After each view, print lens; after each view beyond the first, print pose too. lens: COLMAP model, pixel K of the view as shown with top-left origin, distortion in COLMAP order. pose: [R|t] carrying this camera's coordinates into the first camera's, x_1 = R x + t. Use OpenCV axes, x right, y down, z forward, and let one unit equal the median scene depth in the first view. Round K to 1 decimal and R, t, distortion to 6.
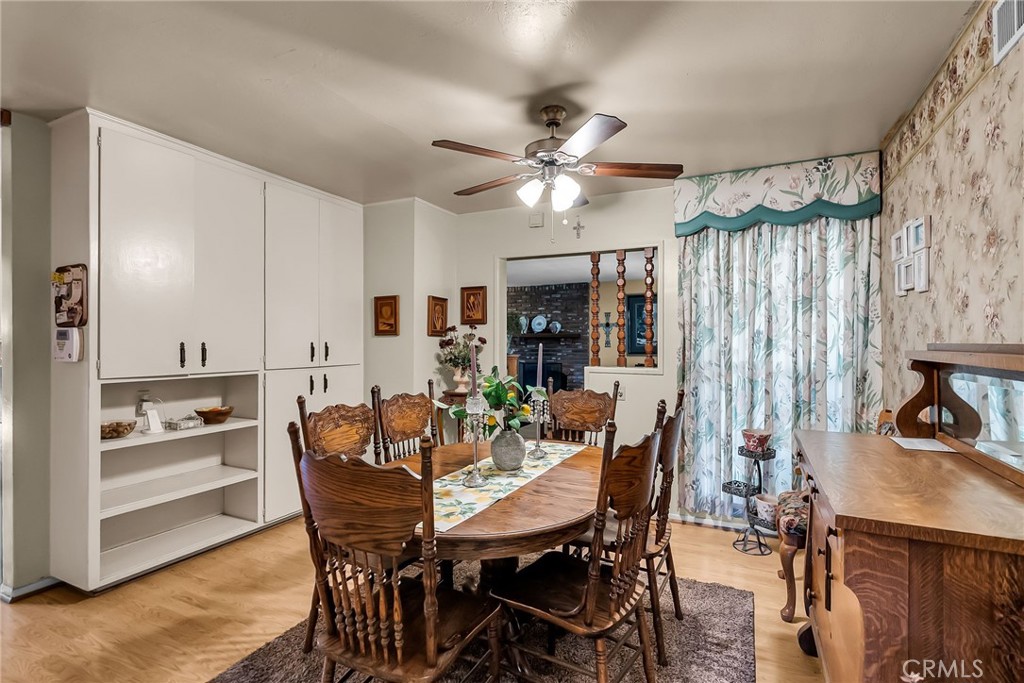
lens RADIAL K [[470.6, 0, 508.3], [0, 470.6, 349.7], [0, 0, 1]] dist [-0.001611, -0.000011]
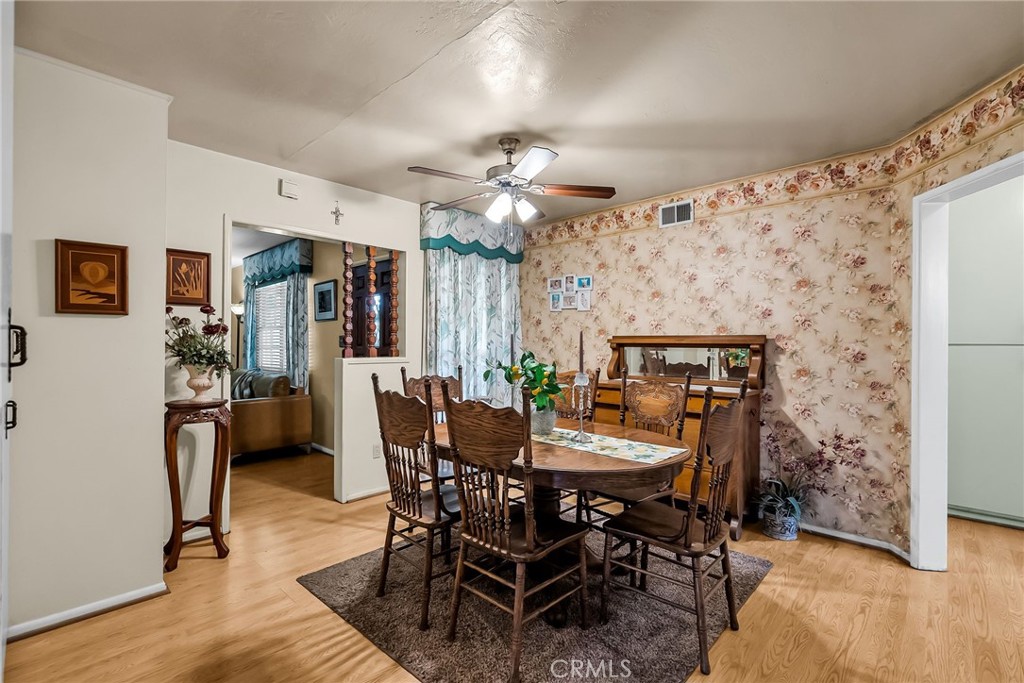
lens RADIAL K [[470.6, 0, 508.3], [0, 470.6, 349.7], [0, 0, 1]] dist [-0.001611, -0.000011]
pose [[0.305246, -0.011485, 0.952204, -0.825708], [0.013403, 0.999880, 0.007764, 0.017082], [-0.952179, 0.010393, 0.305363, 0.486995]]
